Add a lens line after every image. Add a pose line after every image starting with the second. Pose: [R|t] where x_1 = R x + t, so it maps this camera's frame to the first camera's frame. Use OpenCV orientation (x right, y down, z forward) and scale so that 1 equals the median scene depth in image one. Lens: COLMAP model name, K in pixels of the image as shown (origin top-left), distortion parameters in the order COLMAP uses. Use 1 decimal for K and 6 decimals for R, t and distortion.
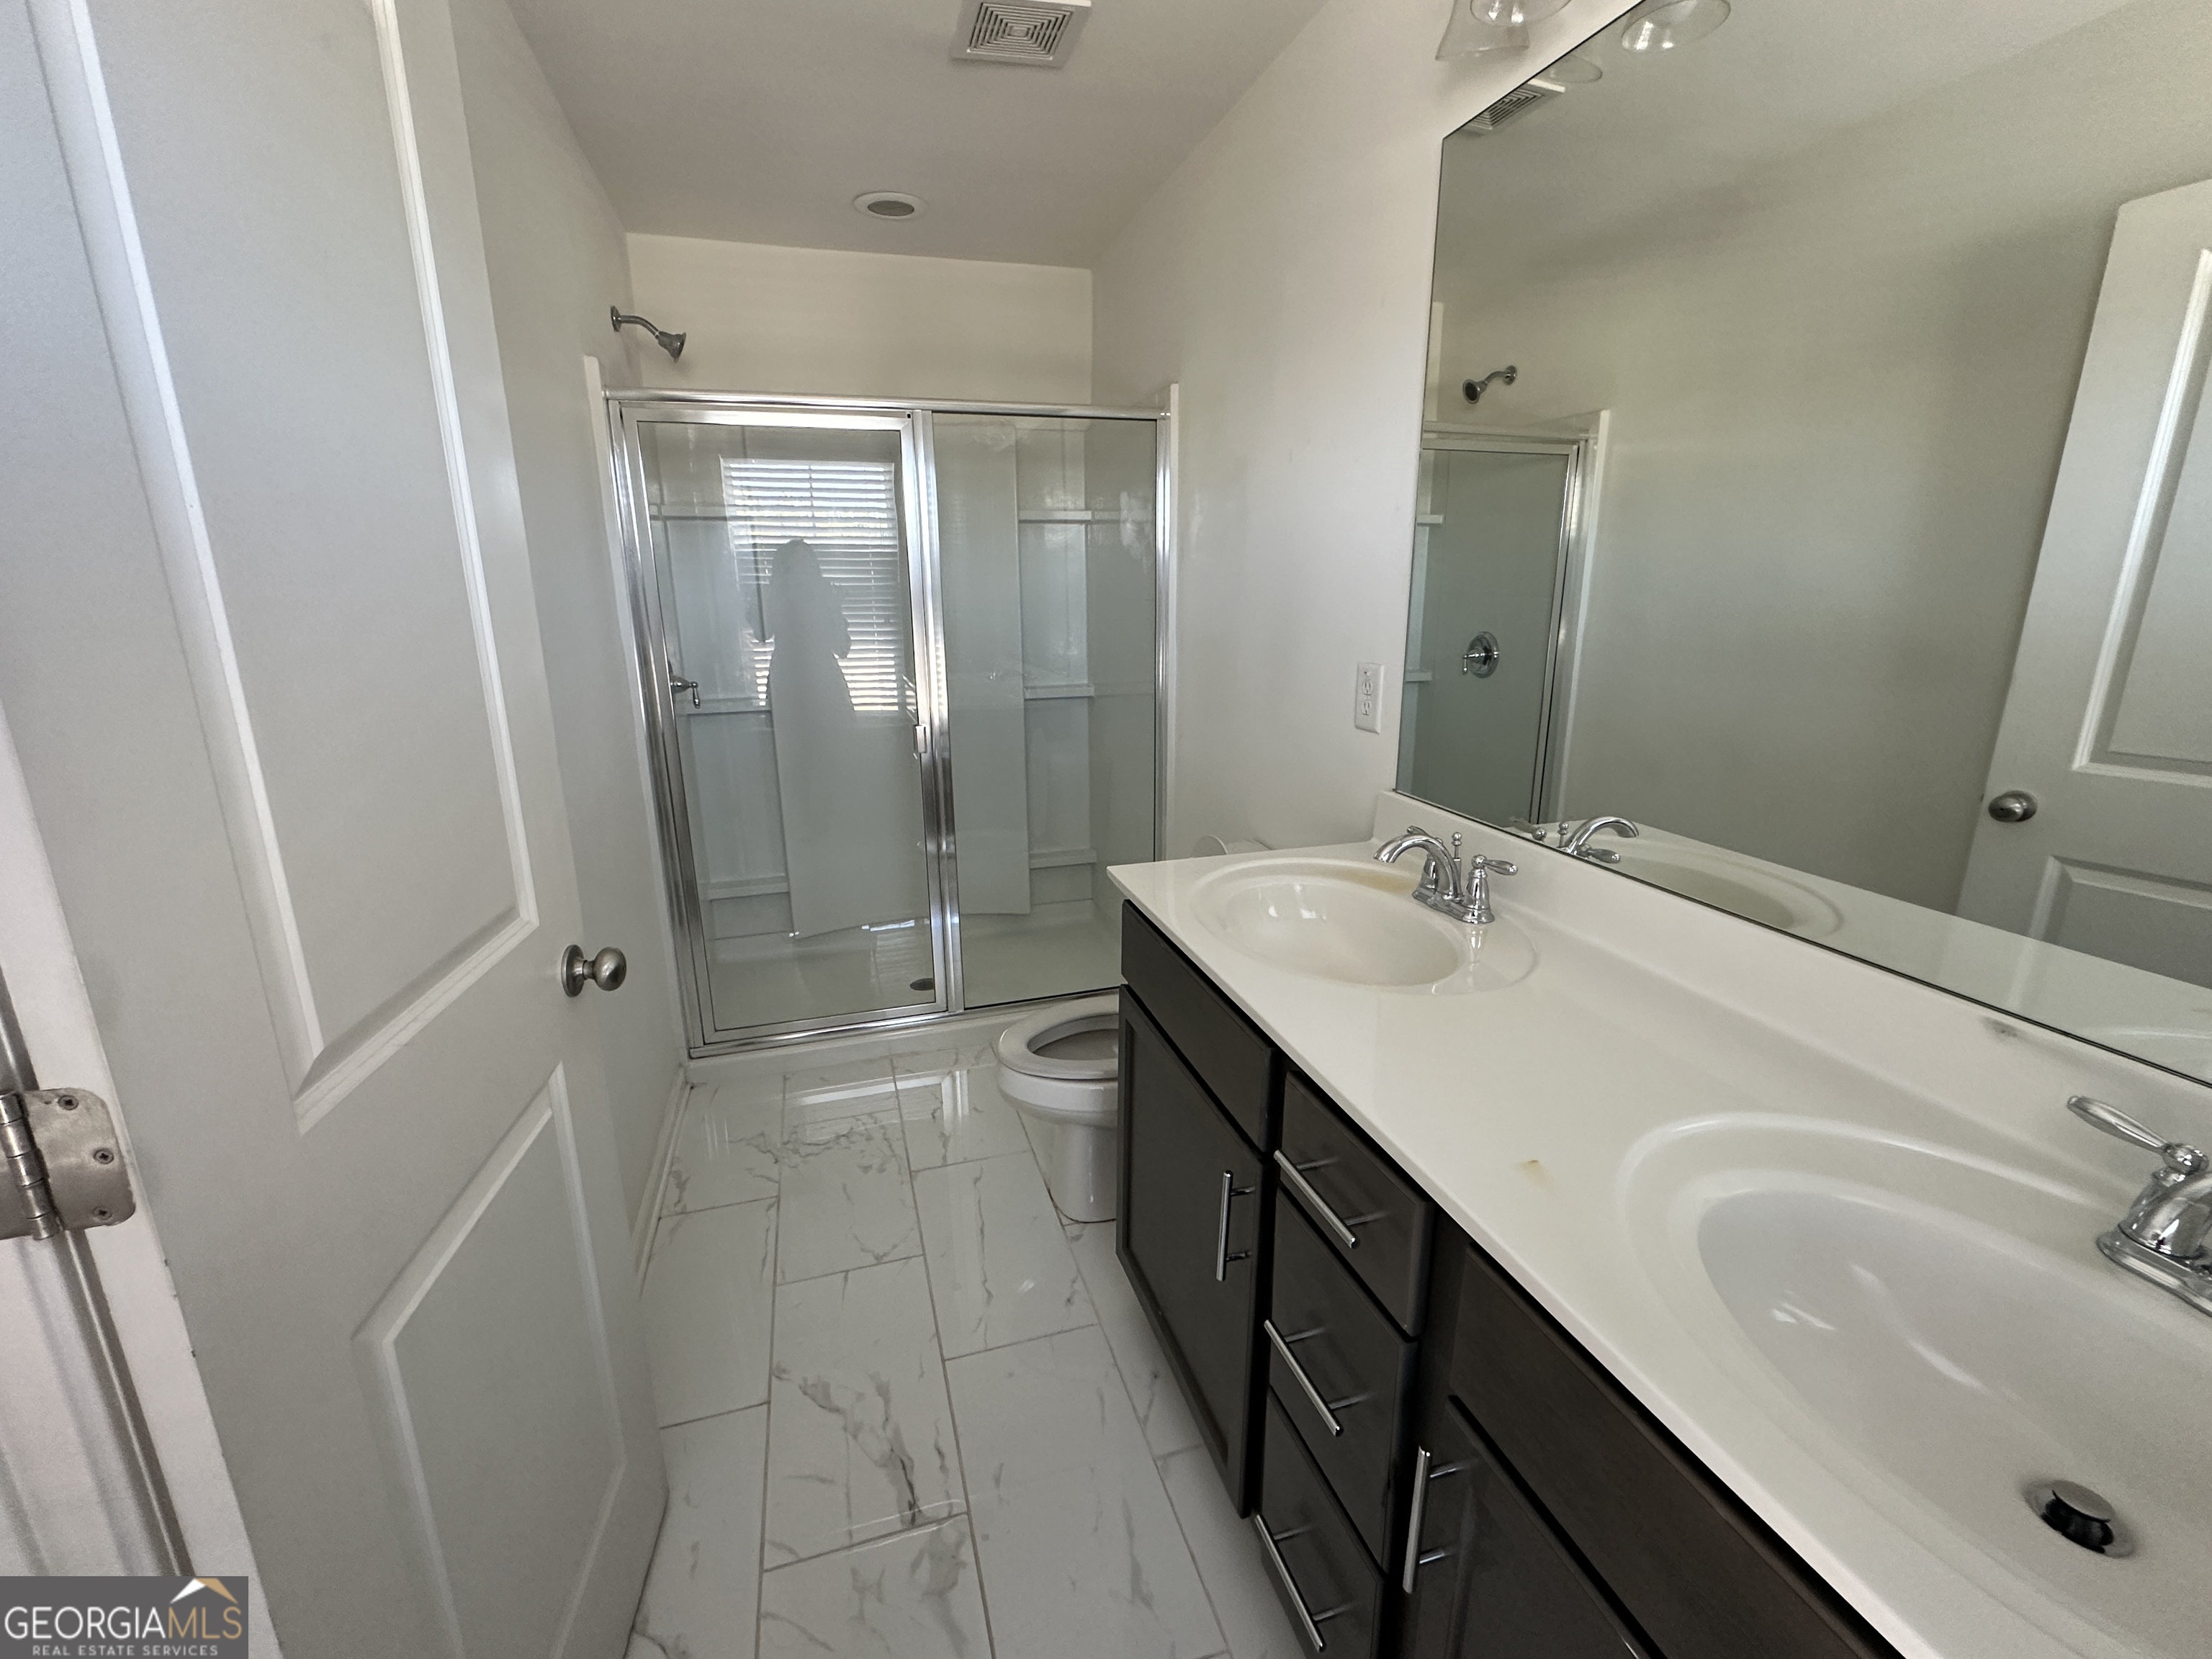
lens RADIAL K [[946.8, 0, 1114.8], [0, 946.8, 829.7], [0, 0, 1]] dist [-0.002196, -0.000225]
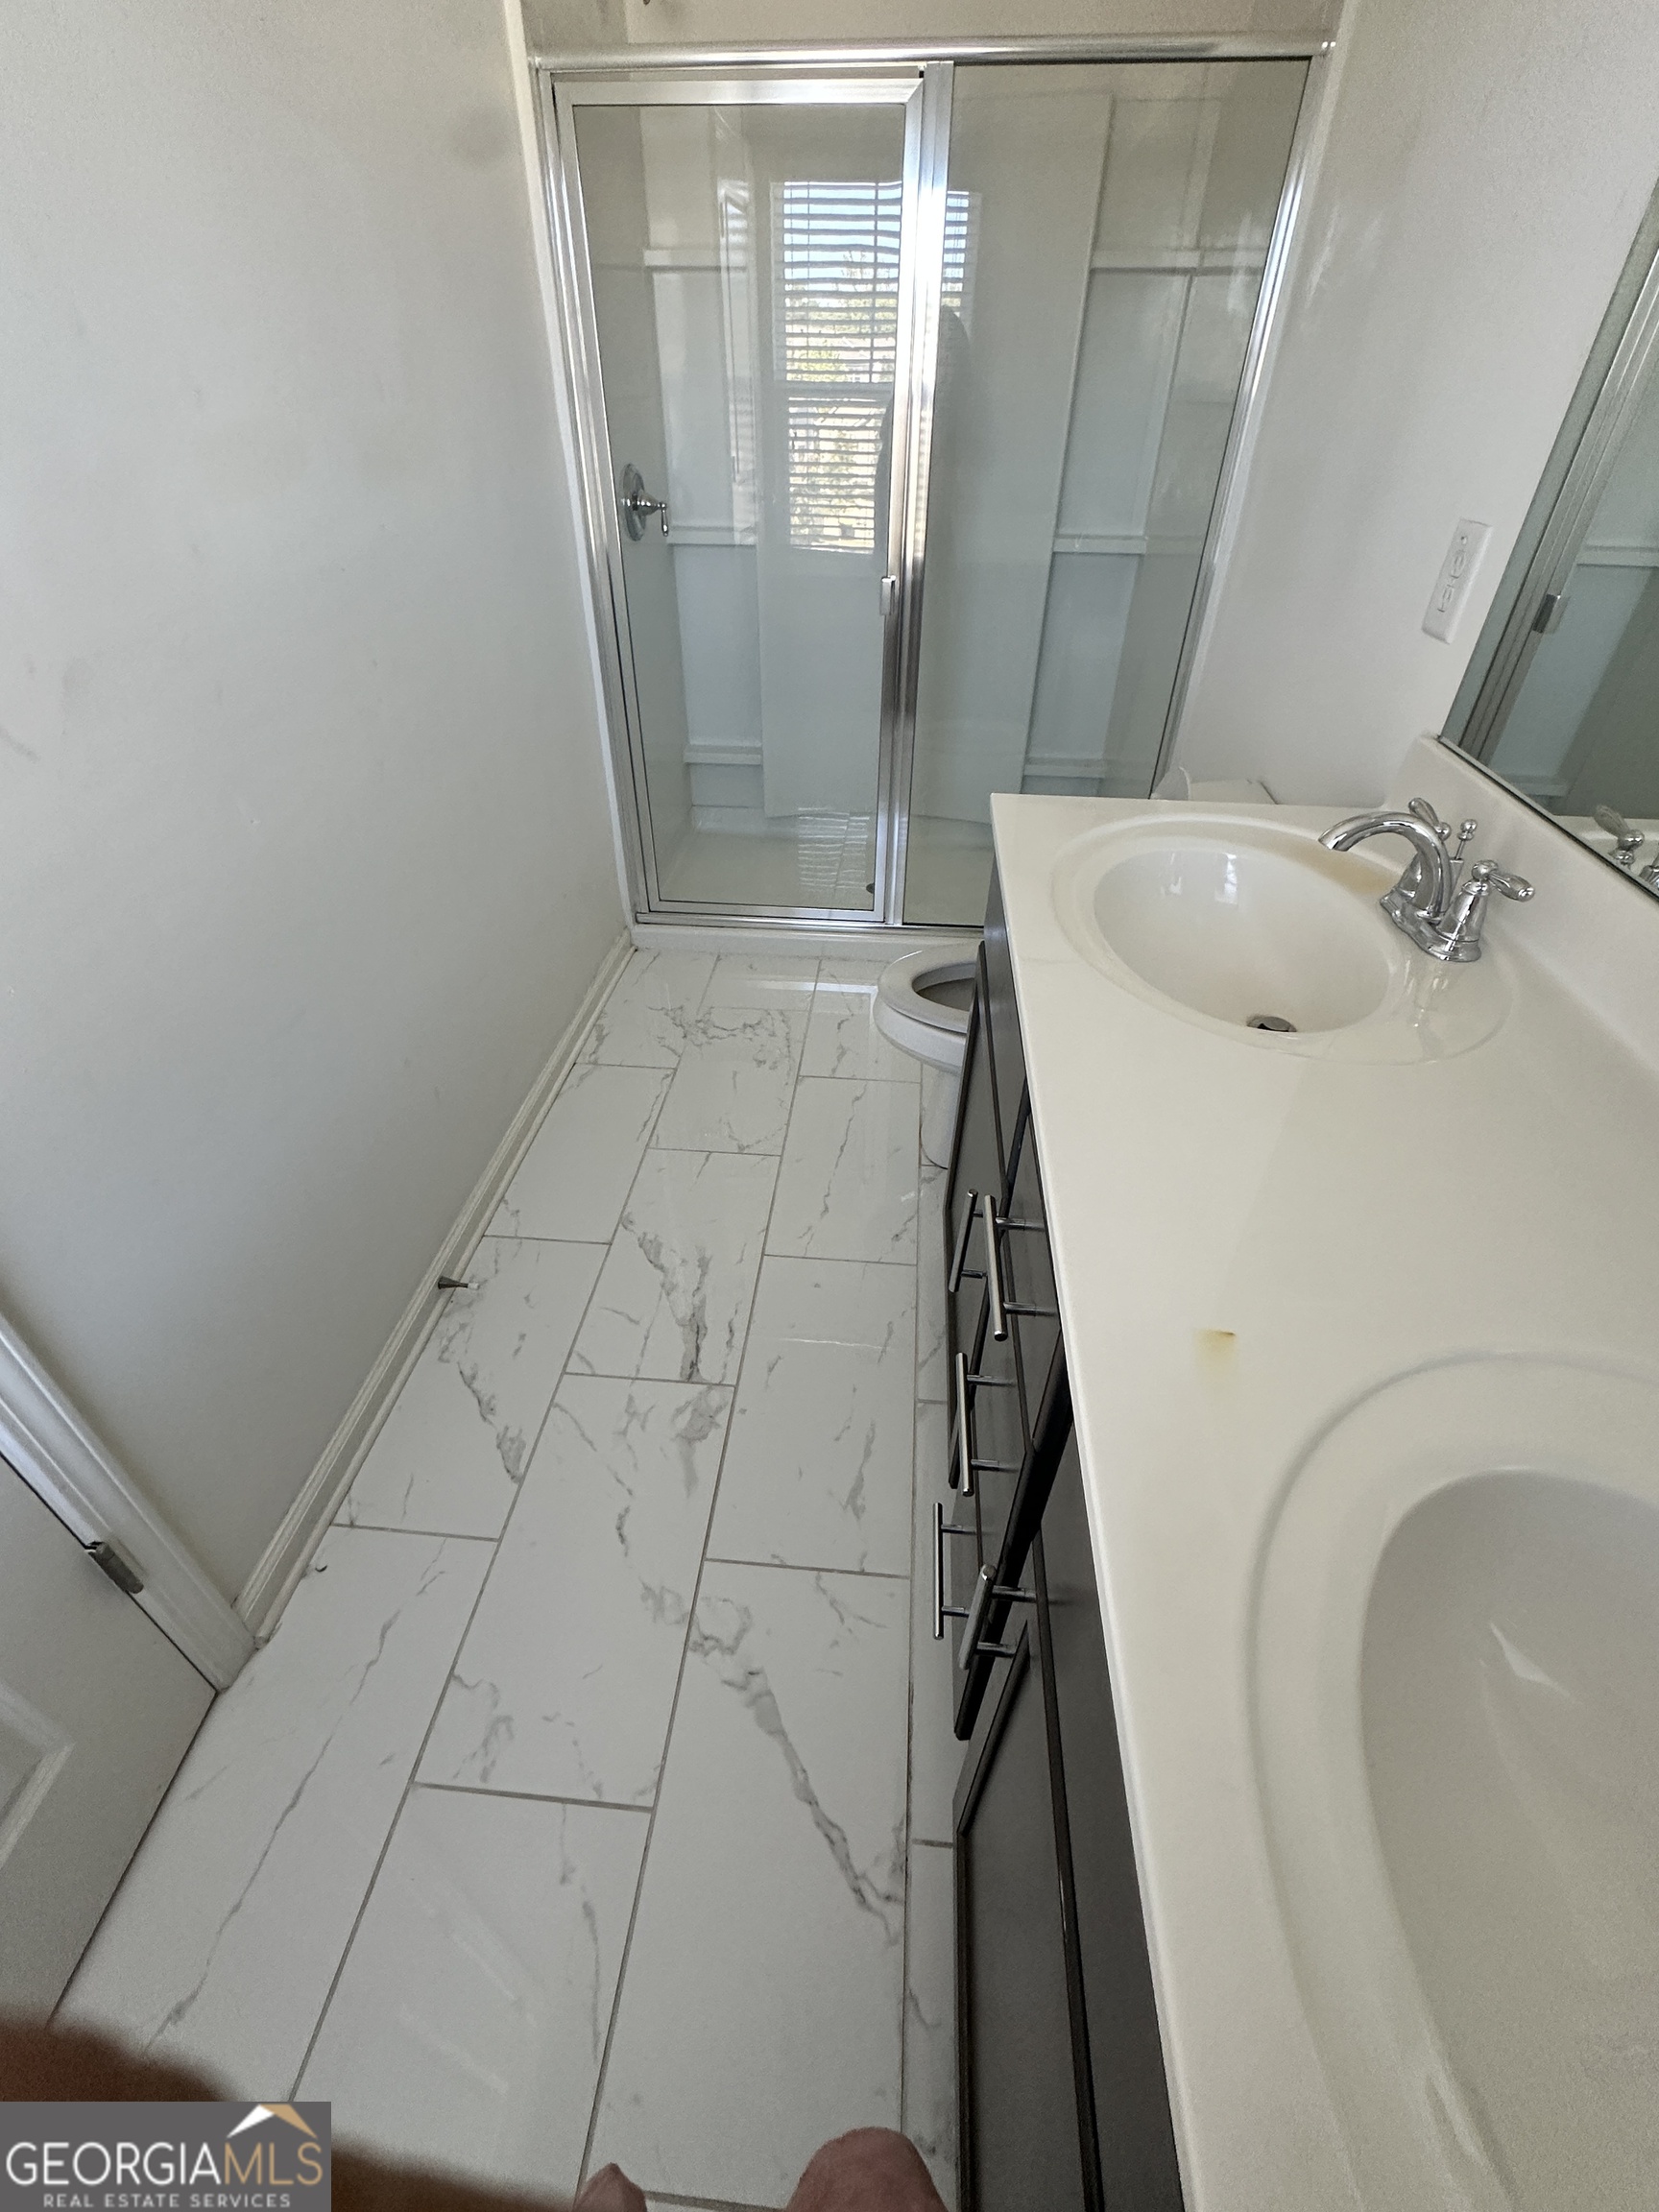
lens RADIAL K [[946.8, 0, 825.5], [0, 946.8, 1110.8], [0, 0, 1]] dist [-0.002196, -0.000225]
pose [[0.926133, 0.243523, -0.288054, 0.117290], [-0.112628, 0.907364, 0.404976, -0.019351], [0.359991, -0.342618, 0.867767, 0.120933]]
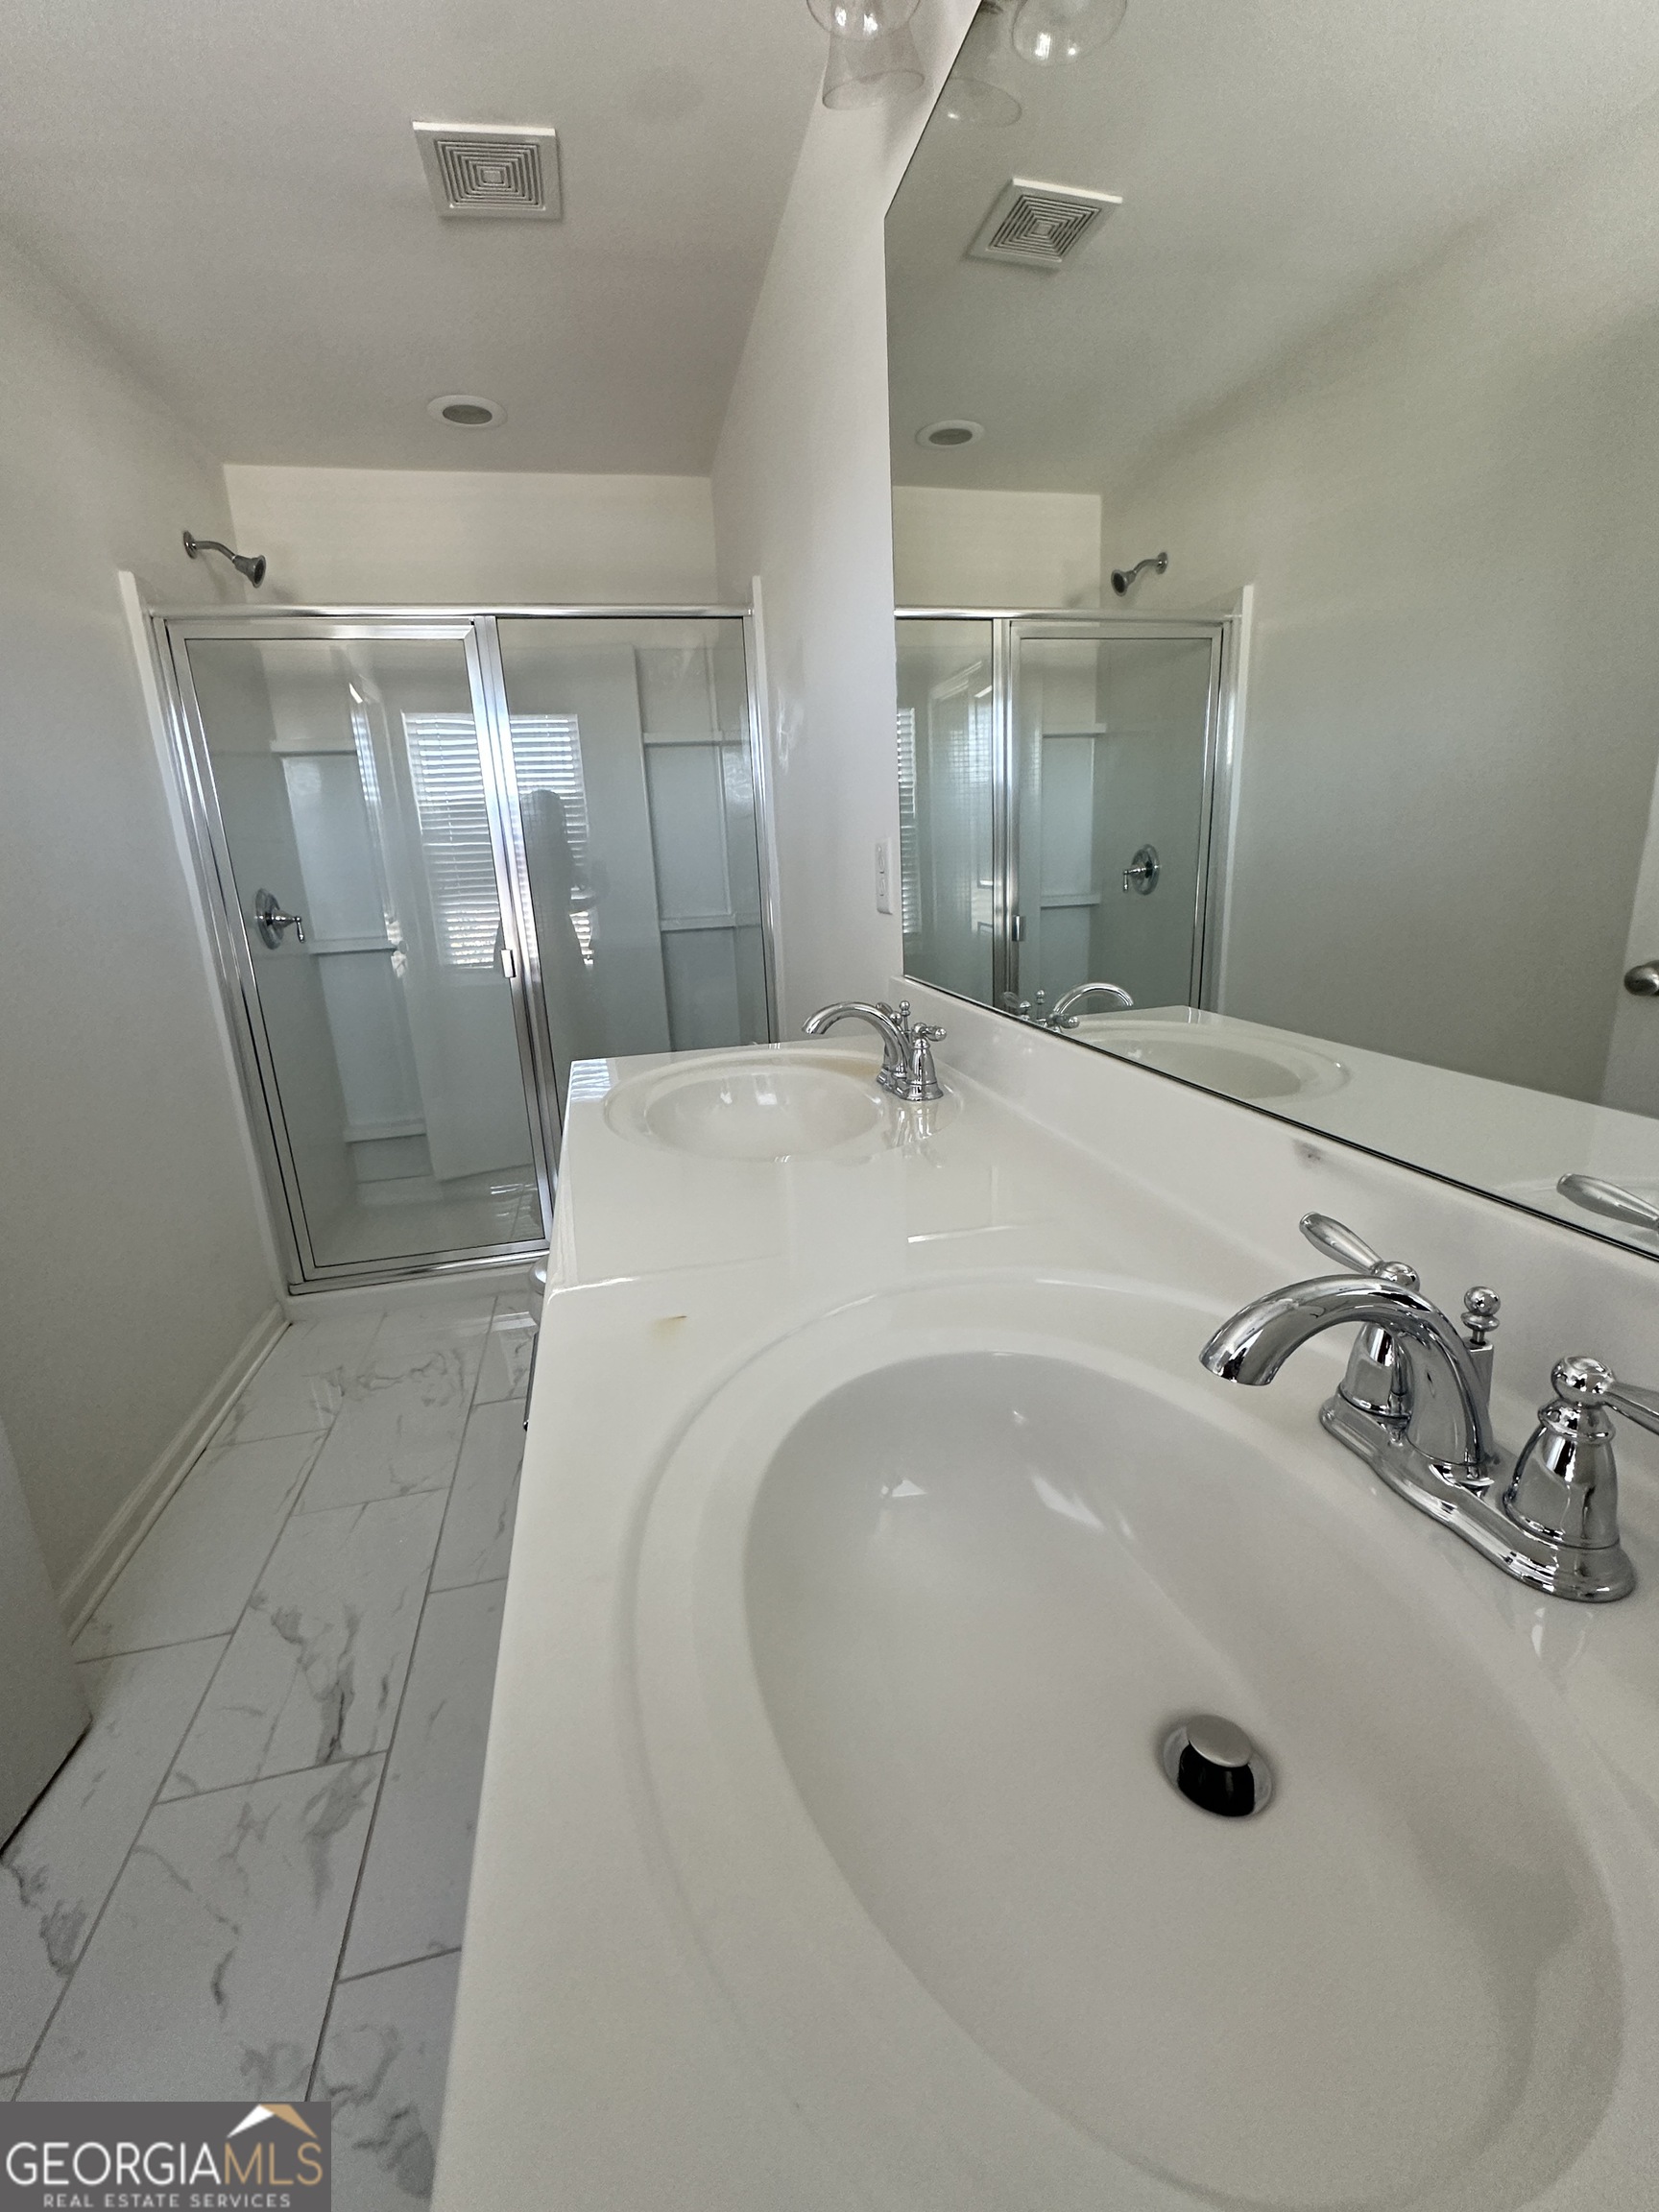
lens RADIAL K [[946.8, 0, 822.8], [0, 946.8, 1104.3], [0, 0, 1]] dist [-0.002196, -0.000225]
pose [[0.997027, -0.018824, -0.074724, 0.225263], [0.019239, 0.999803, 0.004840, 0.060214], [0.074618, -0.006263, 0.997193, 0.072875]]
